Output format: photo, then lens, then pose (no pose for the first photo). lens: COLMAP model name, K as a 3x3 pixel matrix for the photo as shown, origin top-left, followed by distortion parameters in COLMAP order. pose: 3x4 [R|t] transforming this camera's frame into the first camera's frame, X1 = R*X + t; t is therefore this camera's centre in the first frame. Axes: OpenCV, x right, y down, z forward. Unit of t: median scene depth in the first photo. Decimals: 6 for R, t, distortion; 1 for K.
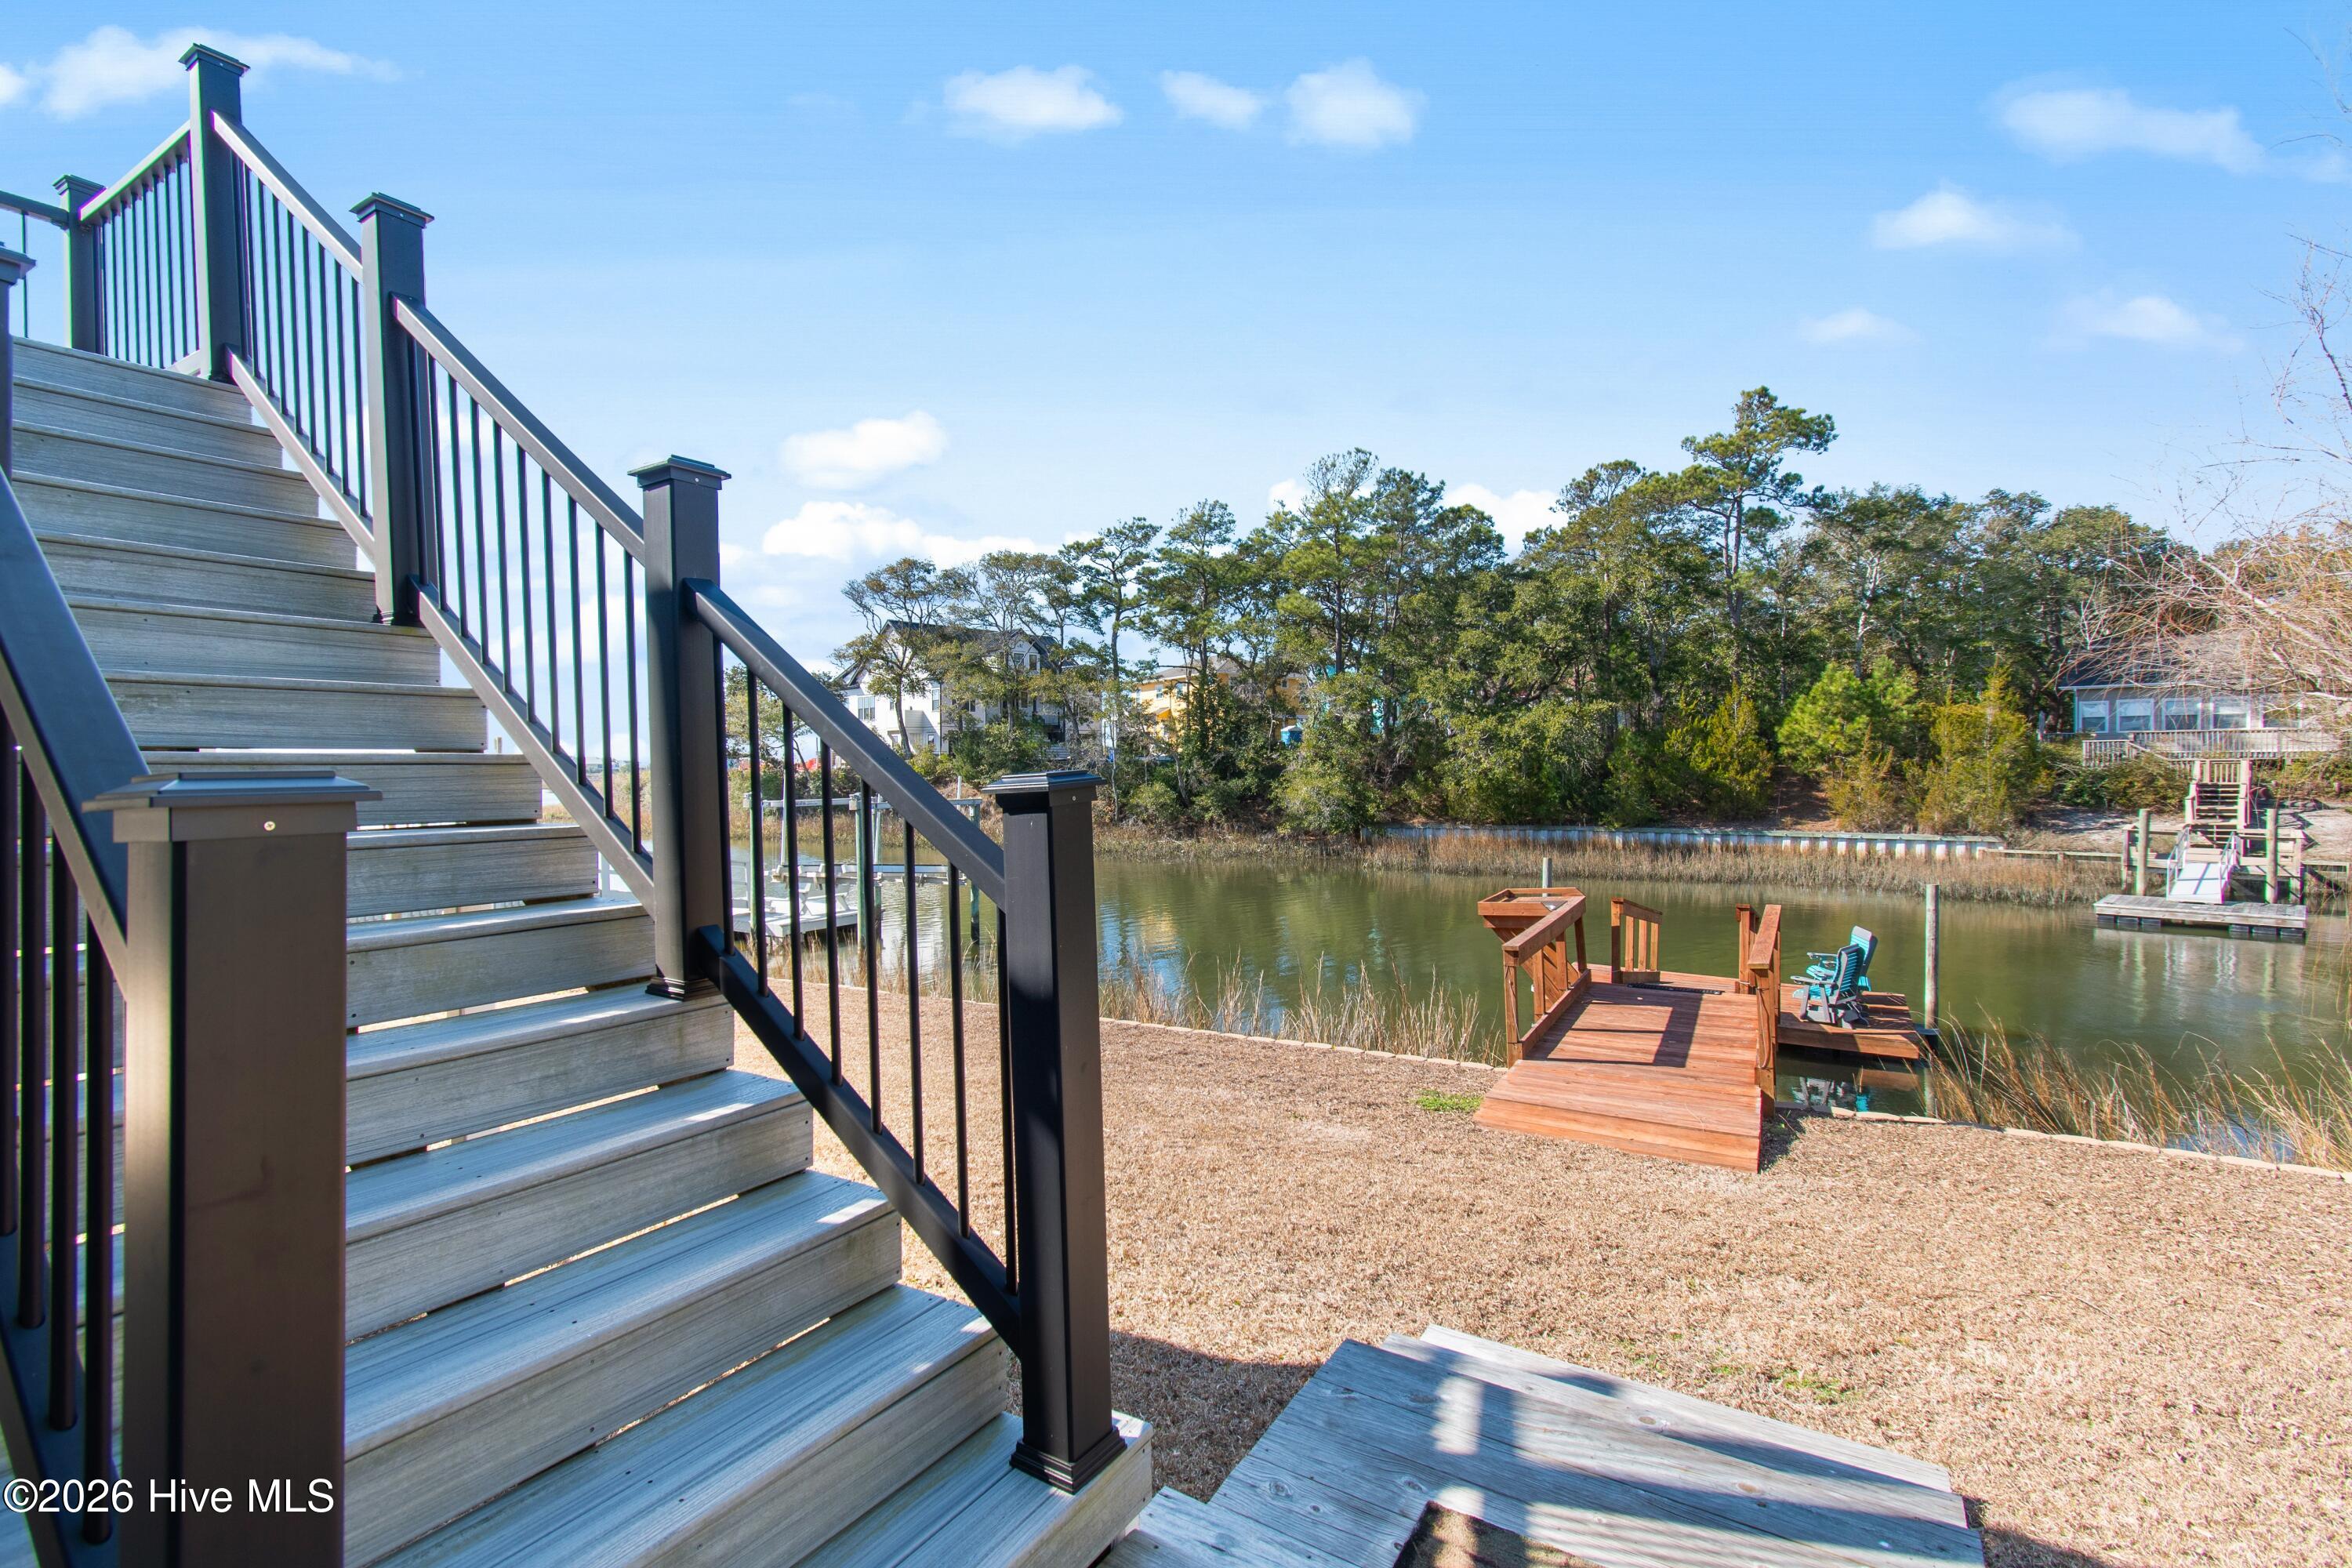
lens RADIAL K [[1091.6, 0, 1173.0], [0, 1091.6, 783.0], [0, 0, 1]] dist [0.009864, -0.000629]
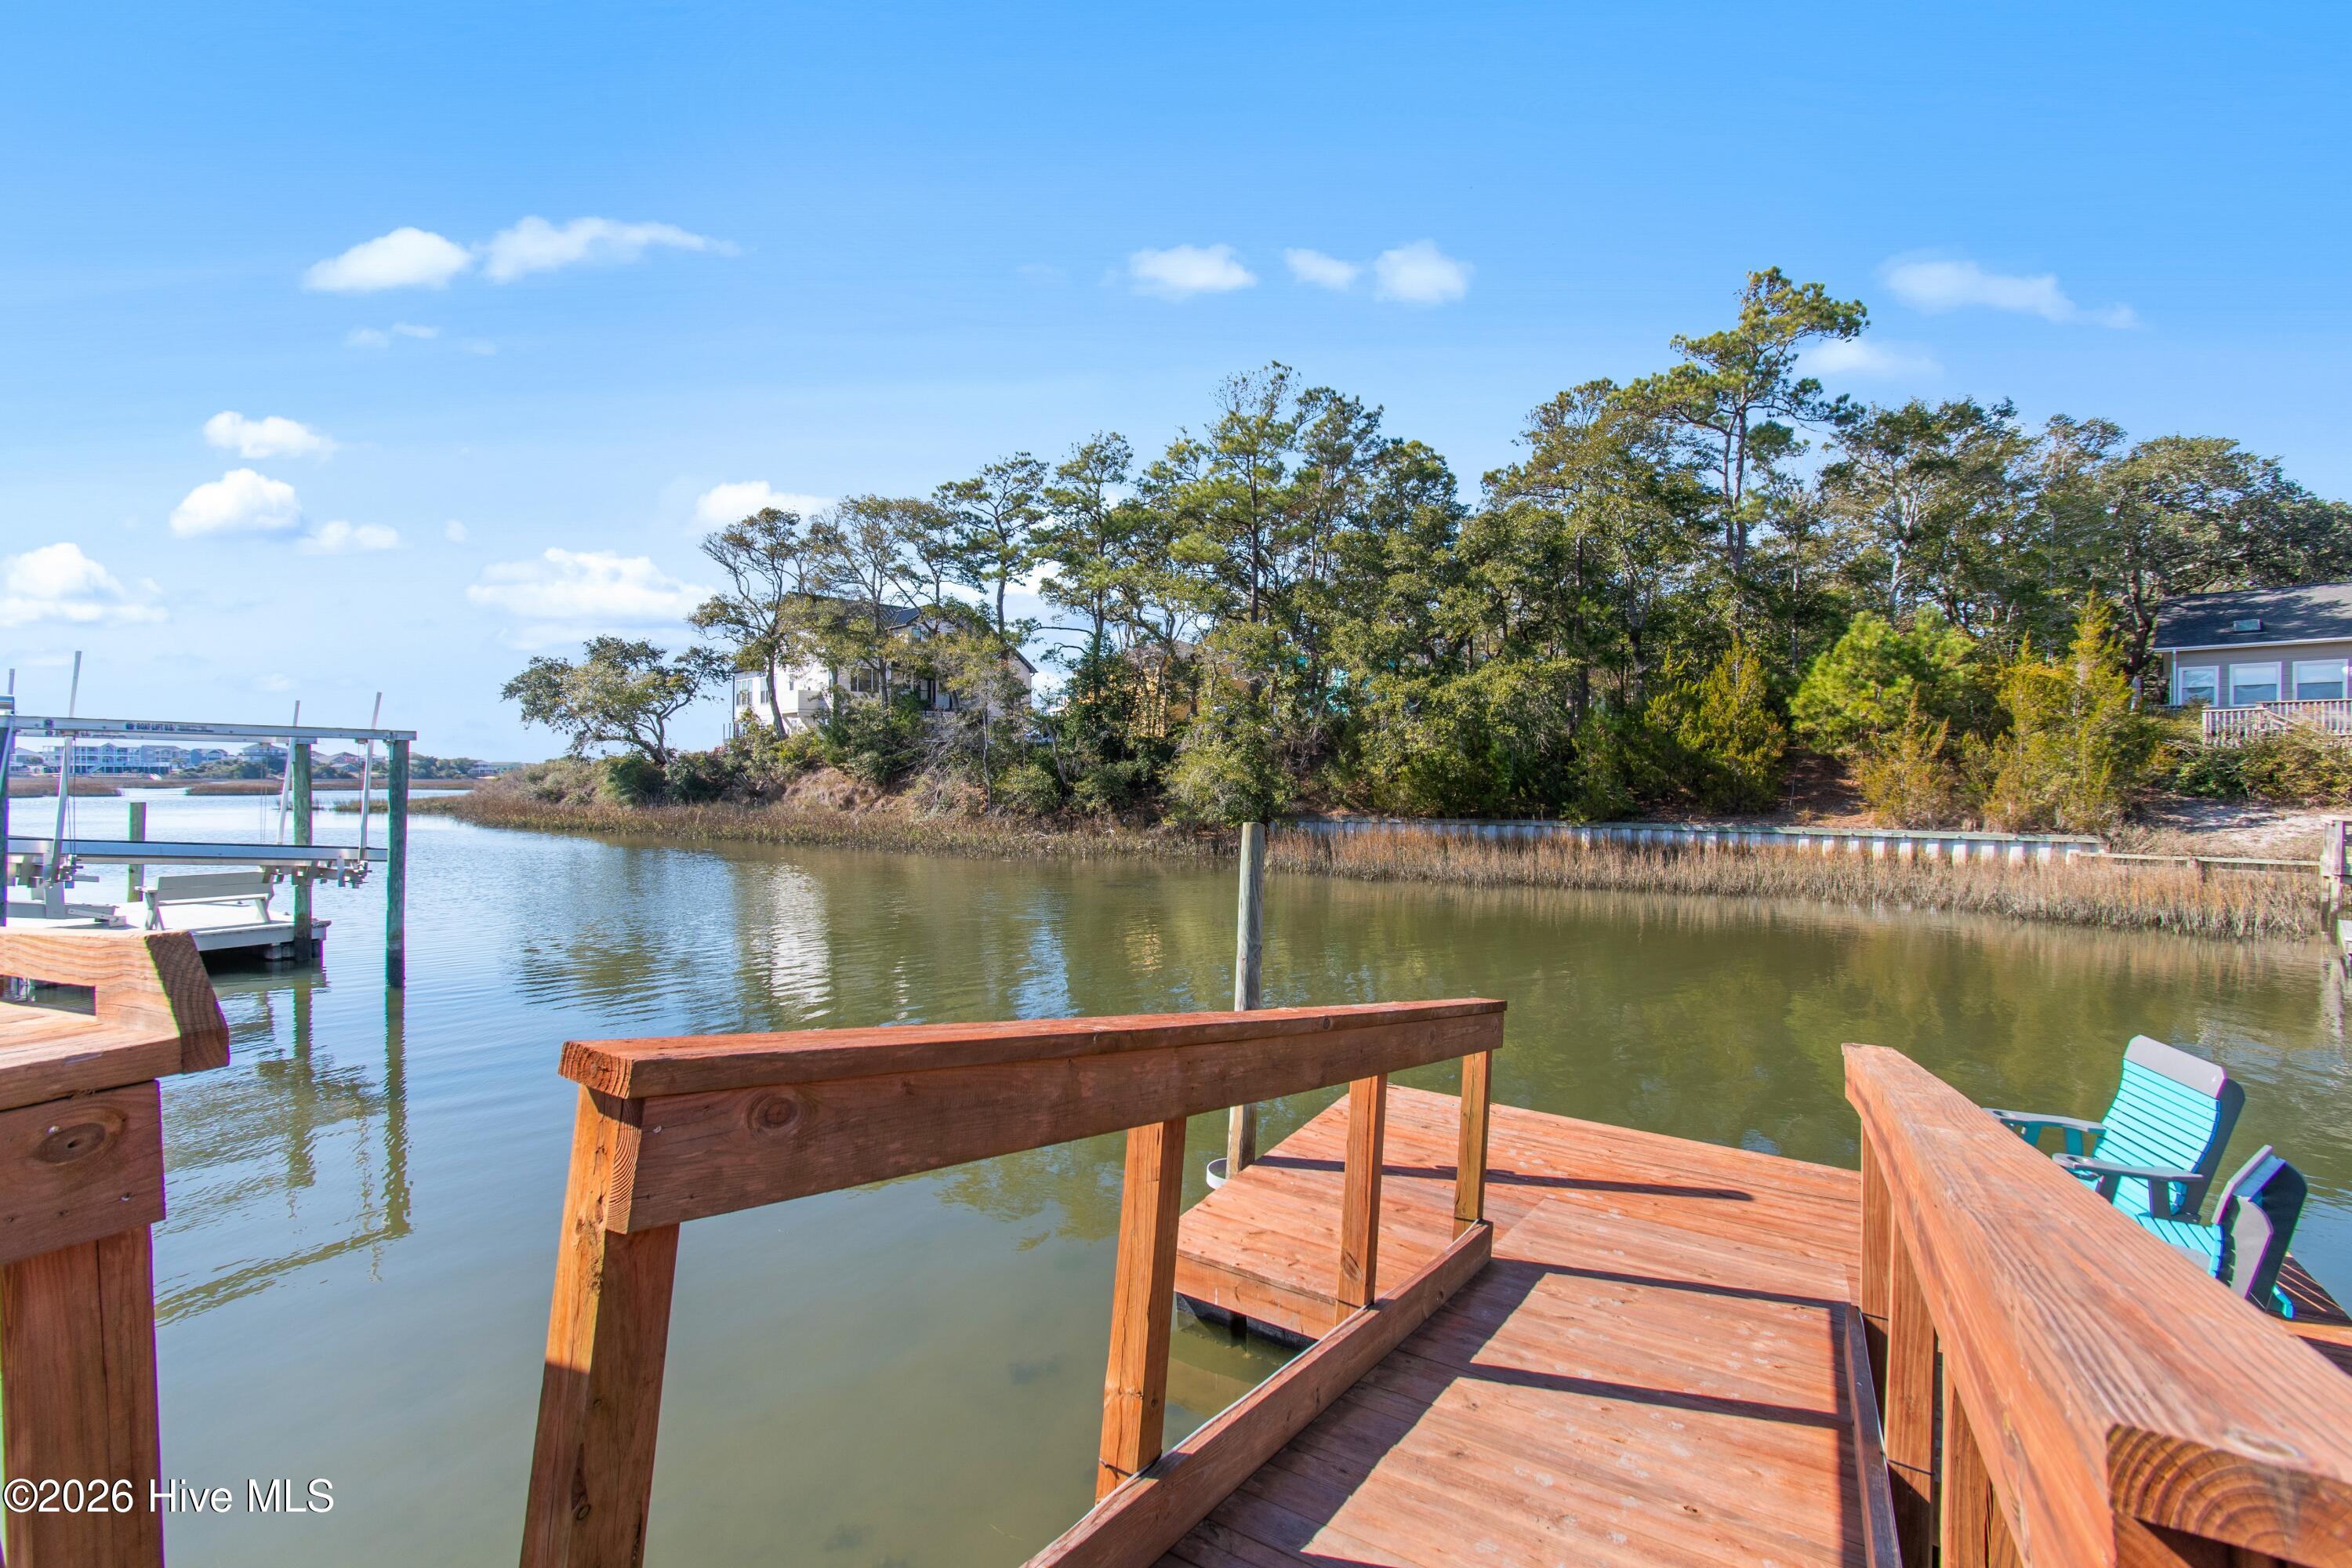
lens RADIAL K [[1036.4, 0, 1173.1], [0, 1036.4, 783.1], [0, 0, 1]] dist [0.010564, -0.006401]
pose [[0.999798, 0.011013, -0.016805, 0.122567], [-0.011177, 0.999891, -0.009675, 0.022794], [0.016697, 0.009860, 0.999812, 0.247236]]
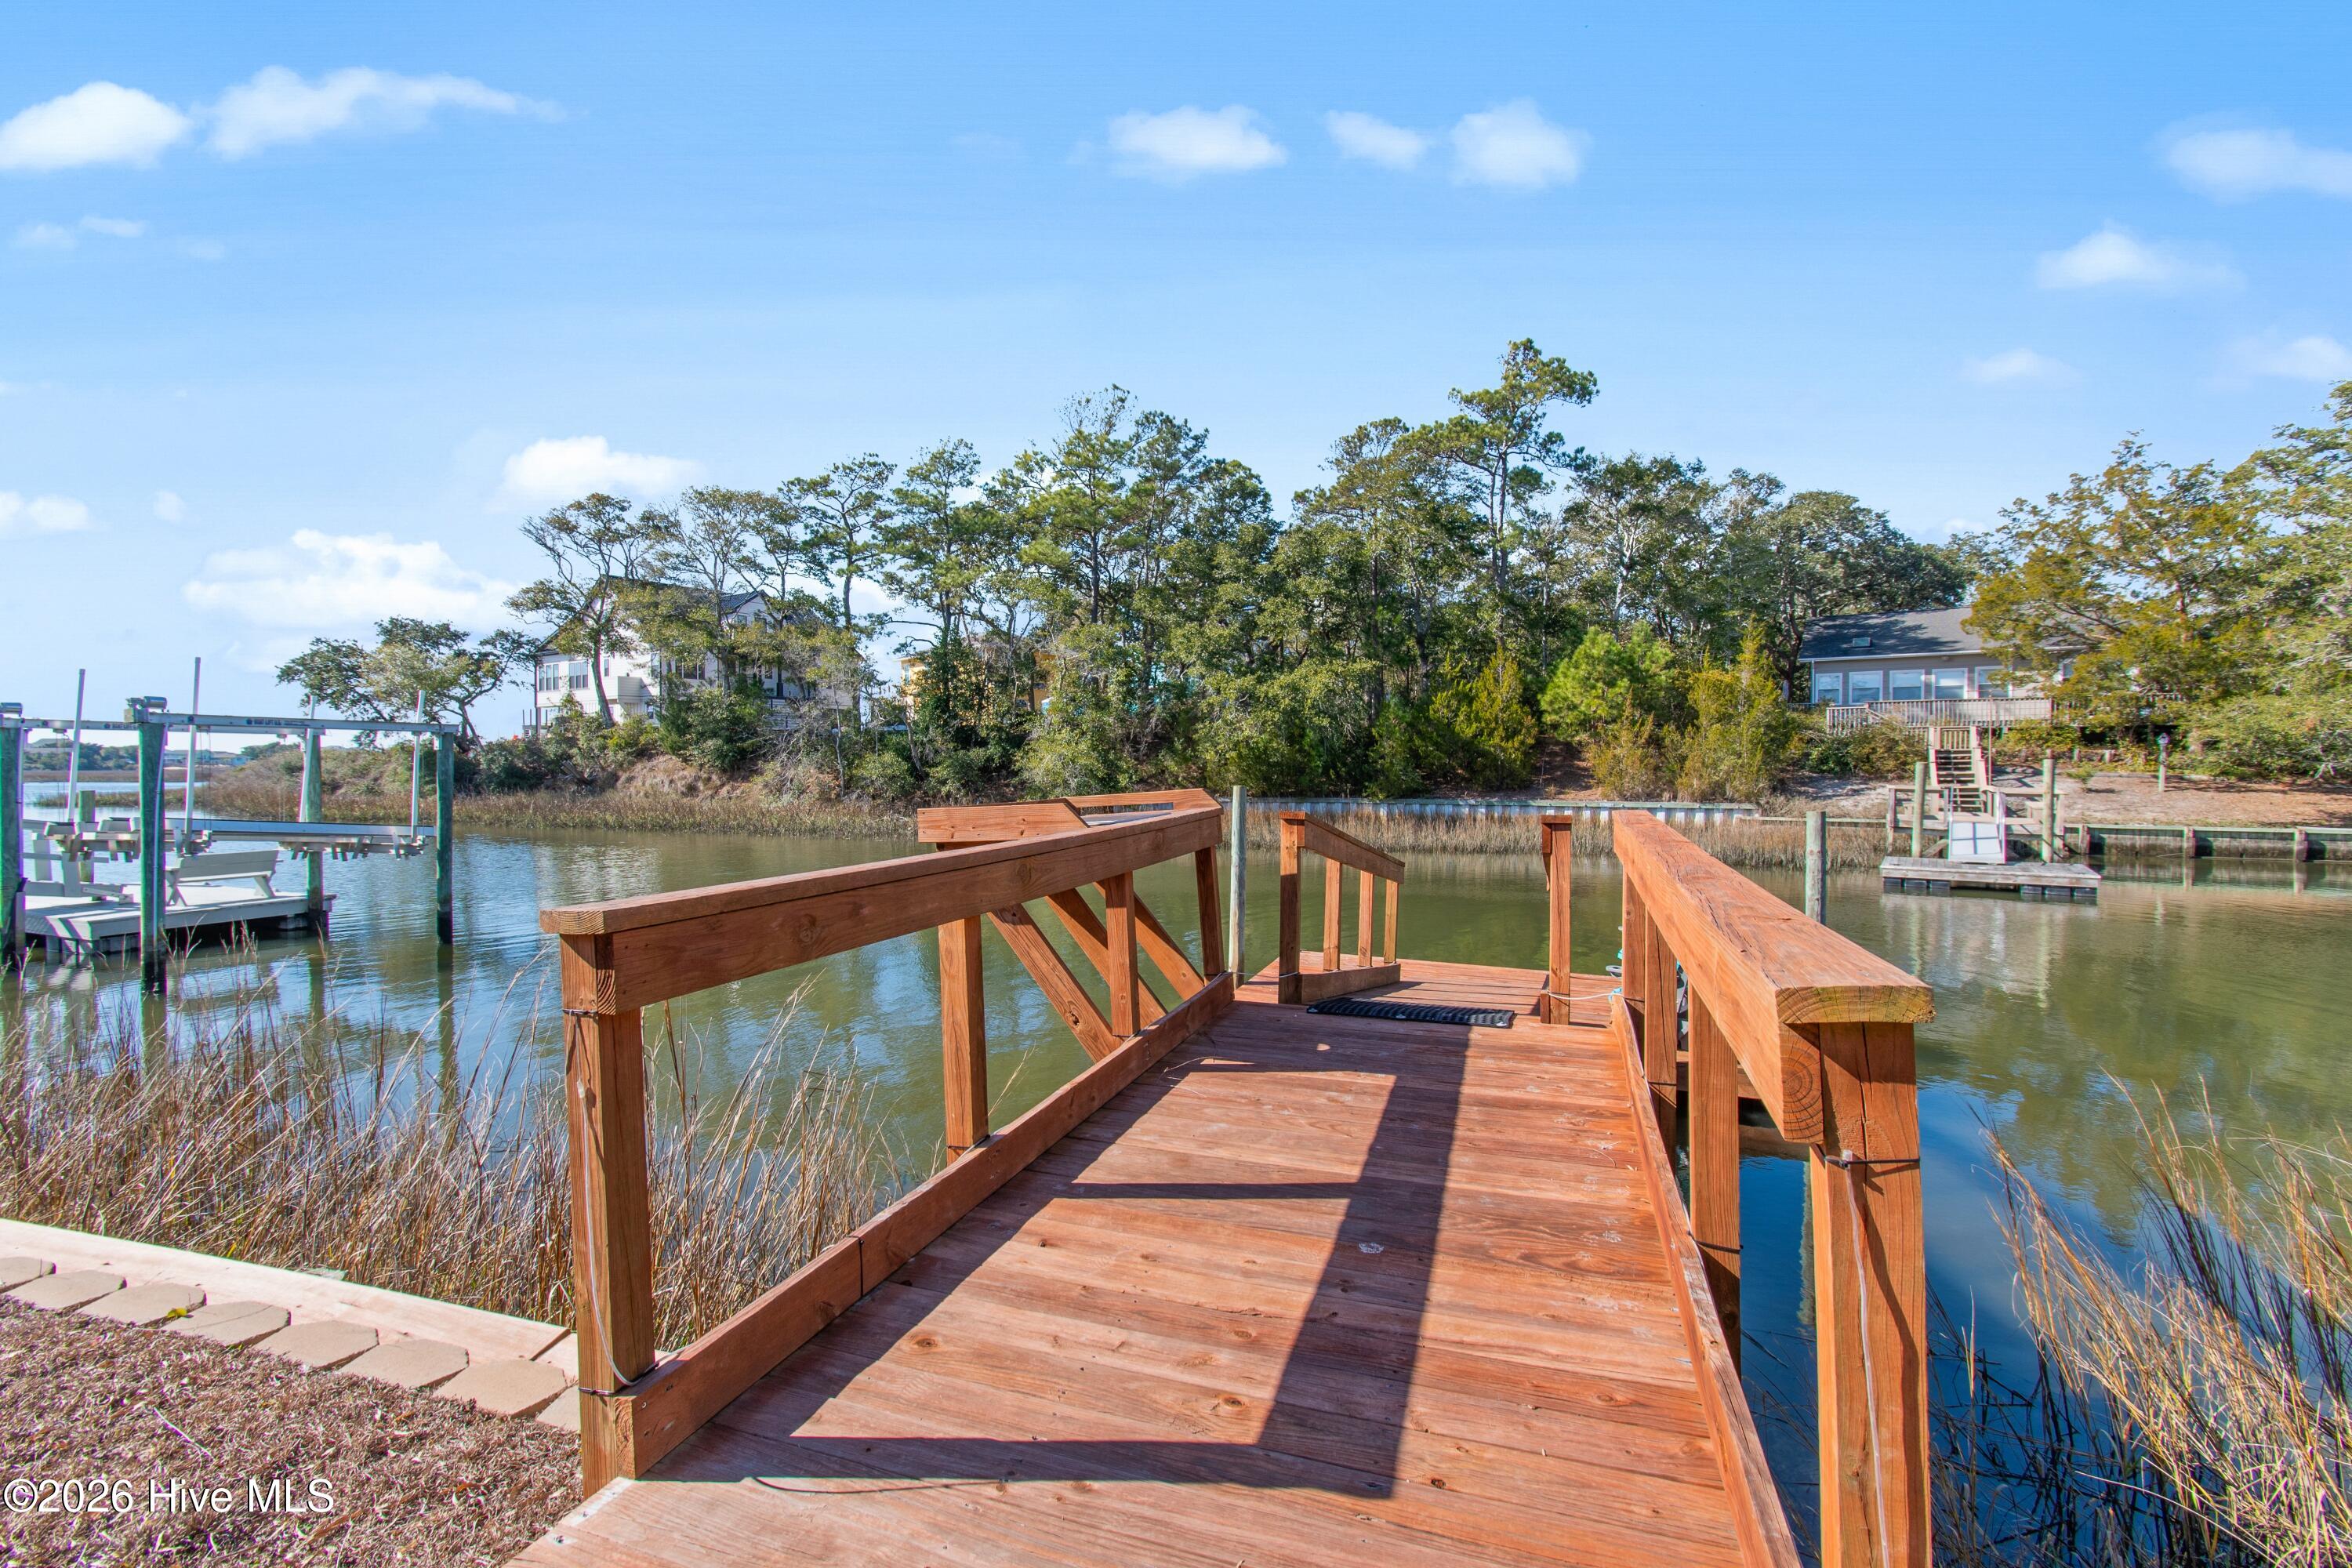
lens RADIAL K [[1036.4, 0, 1173.1], [0, 1036.4, 783.1], [0, 0, 1]] dist [0.010564, -0.006401]
pose [[0.984788, 0.002435, 0.173745, 0.077583], [-0.002902, 0.999993, 0.002431, 0.025224], [-0.173738, -0.002898, 0.984788, 0.161089]]
